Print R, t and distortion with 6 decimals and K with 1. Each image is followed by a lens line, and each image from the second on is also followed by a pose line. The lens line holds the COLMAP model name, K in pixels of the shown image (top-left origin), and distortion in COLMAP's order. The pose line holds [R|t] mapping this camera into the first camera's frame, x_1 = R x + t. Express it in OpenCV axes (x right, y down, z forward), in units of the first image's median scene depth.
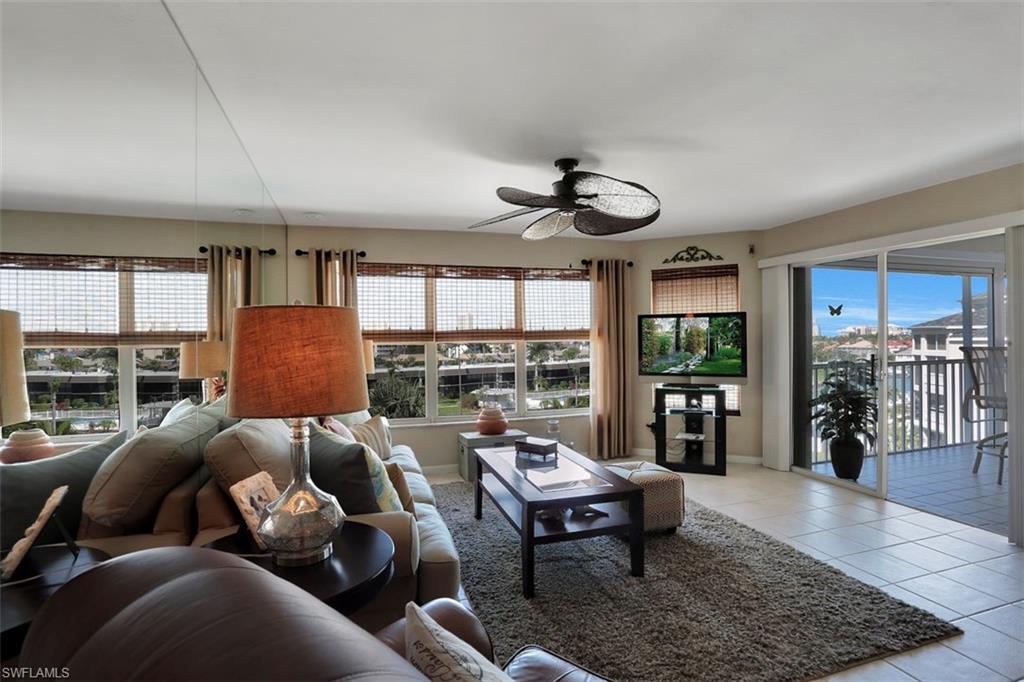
lens RADIAL K [[499.7, 0, 517.7], [0, 499.7, 340.6], [0, 0, 1]] dist [-0.058682, 0.027300]
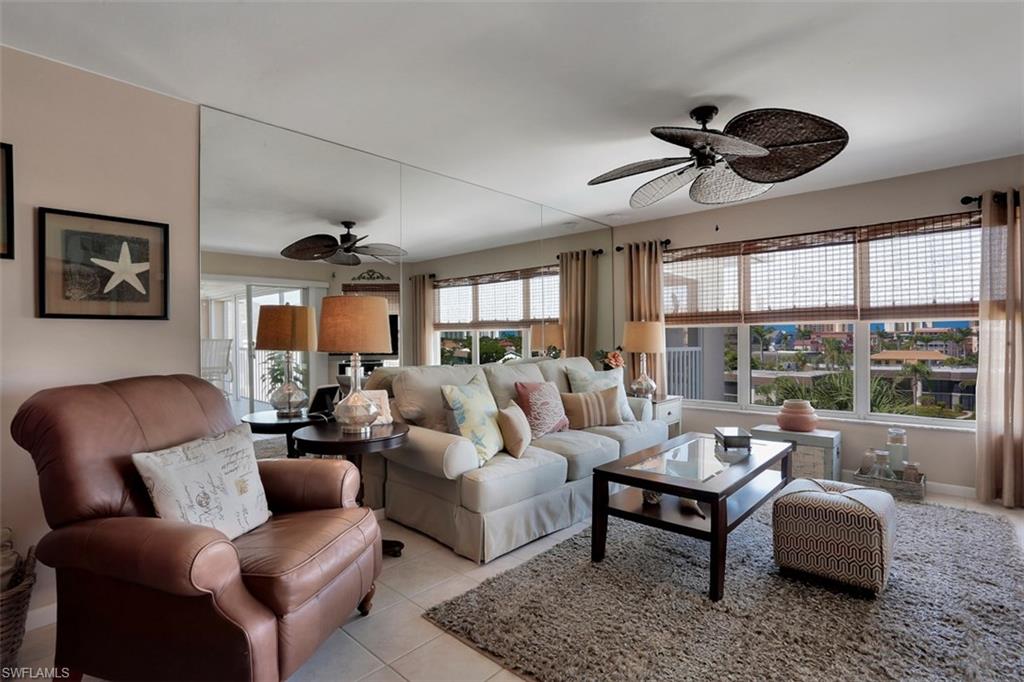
lens RADIAL K [[499.7, 0, 515.3], [0, 499.7, 340.8], [0, 0, 1]] dist [-0.058682, 0.027300]
pose [[0.502220, 0.014074, -0.864625, 0.417897], [0.001590, 0.999851, 0.017199, 0.018296], [0.864738, -0.010012, 0.502123, 0.166115]]
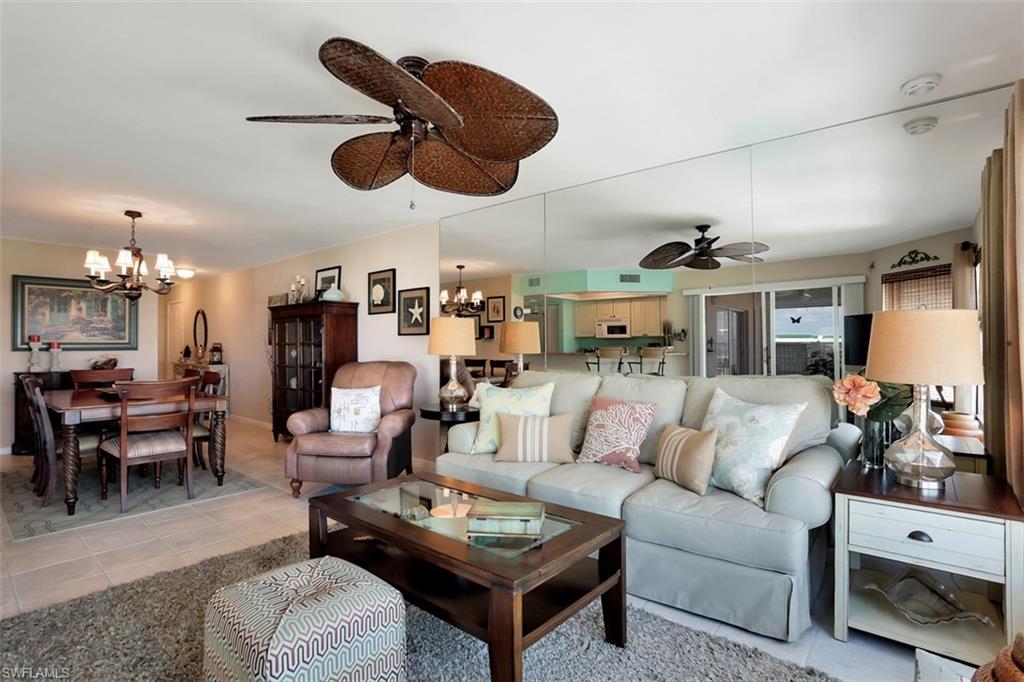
lens RADIAL K [[499.7, 0, 512.5], [0, 499.7, 338.4], [0, 0, 1]] dist [-0.058682, 0.027300]
pose [[-0.848050, 0.005645, -0.529887, 0.211906], [0.011543, 0.999903, -0.007822, 0.021780], [0.529791, -0.012750, -0.848032, 1.020816]]
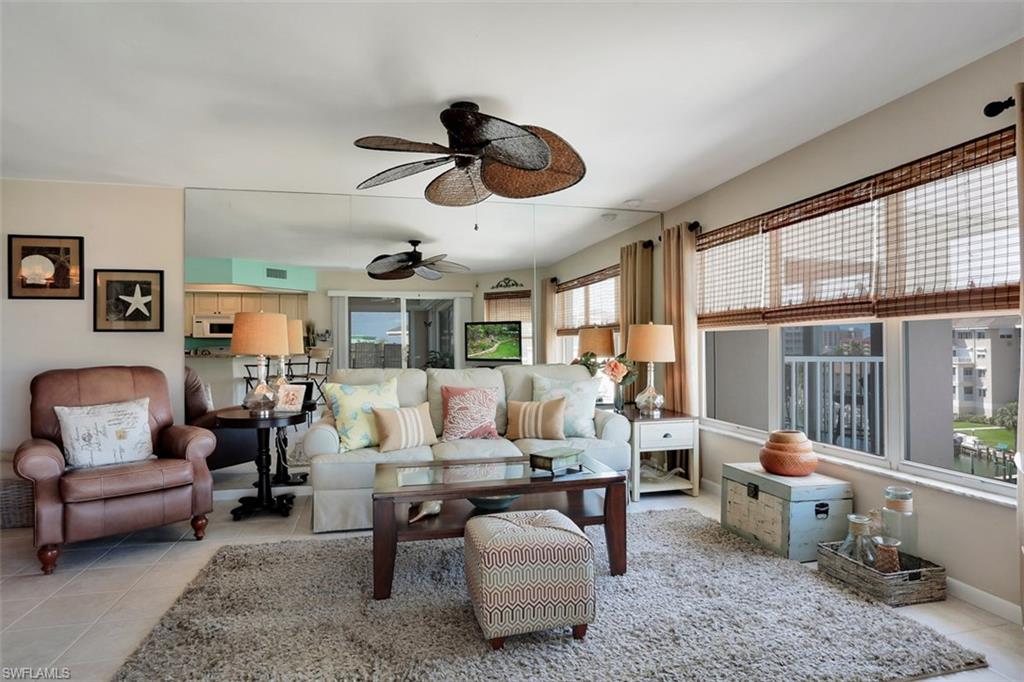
lens RADIAL K [[550.4, 0, 505.2], [0, 550.4, 343.8], [0, 0, 1]] dist [-0.035684, 0.004247]
pose [[-0.080053, 0.009229, -0.996748, 0.618901], [0.006035, 0.999943, 0.008774, 0.019880], [0.996772, -0.005314, -0.080104, 0.698542]]
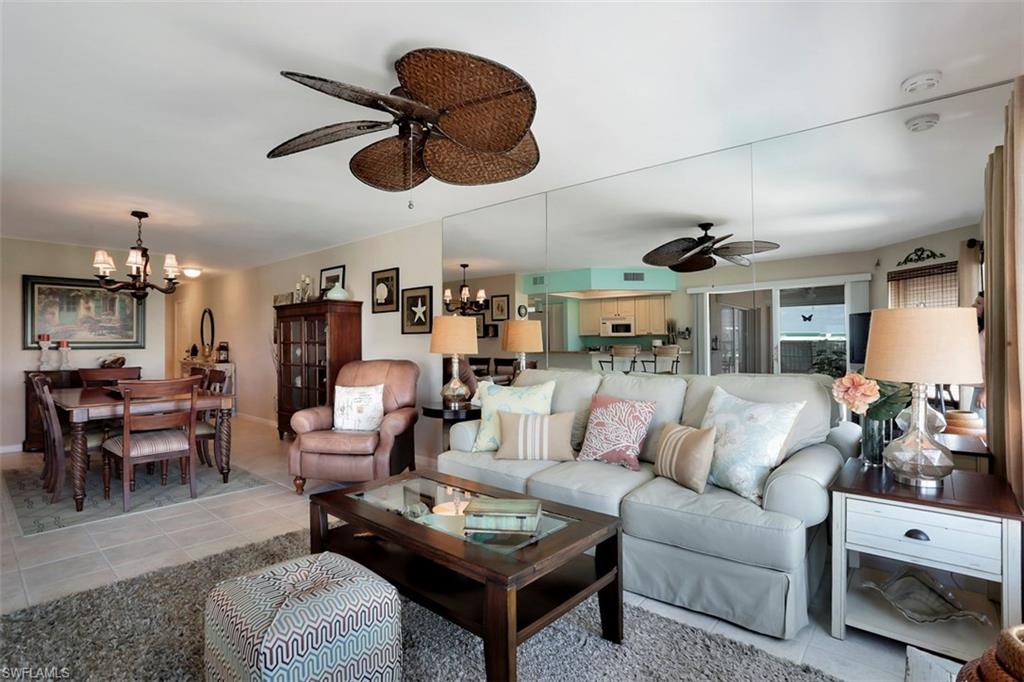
lens RADIAL K [[499.7, 0, 512.9], [0, 499.7, 338.5], [0, 0, 1]] dist [-0.058682, 0.027300]
pose [[-0.854334, 0.008292, -0.519658, 0.207099], [0.012506, 0.999911, -0.004604, 0.021733], [0.519573, -0.010432, -0.854362, 1.027175]]
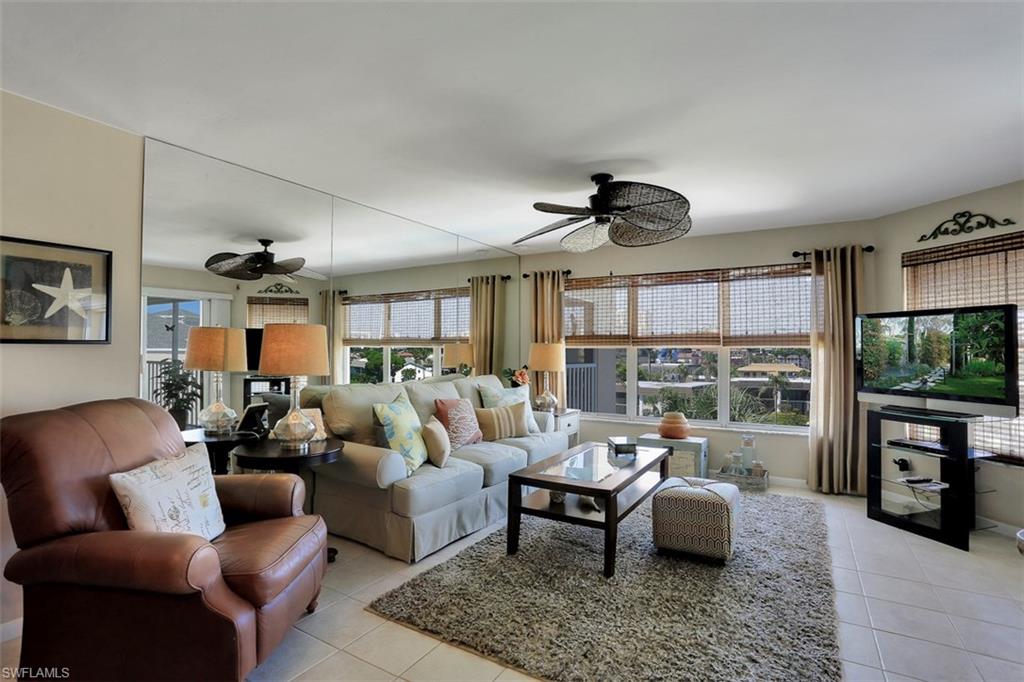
lens RADIAL K [[499.7, 0, 514.1], [0, 499.7, 340.0], [0, 0, 1]] dist [-0.058682, 0.027300]
pose [[0.662515, 0.002611, -0.749044, 0.472054], [-0.012096, 0.999901, -0.007213, 0.000269], [0.748951, 0.013839, 0.662481, 0.094072]]
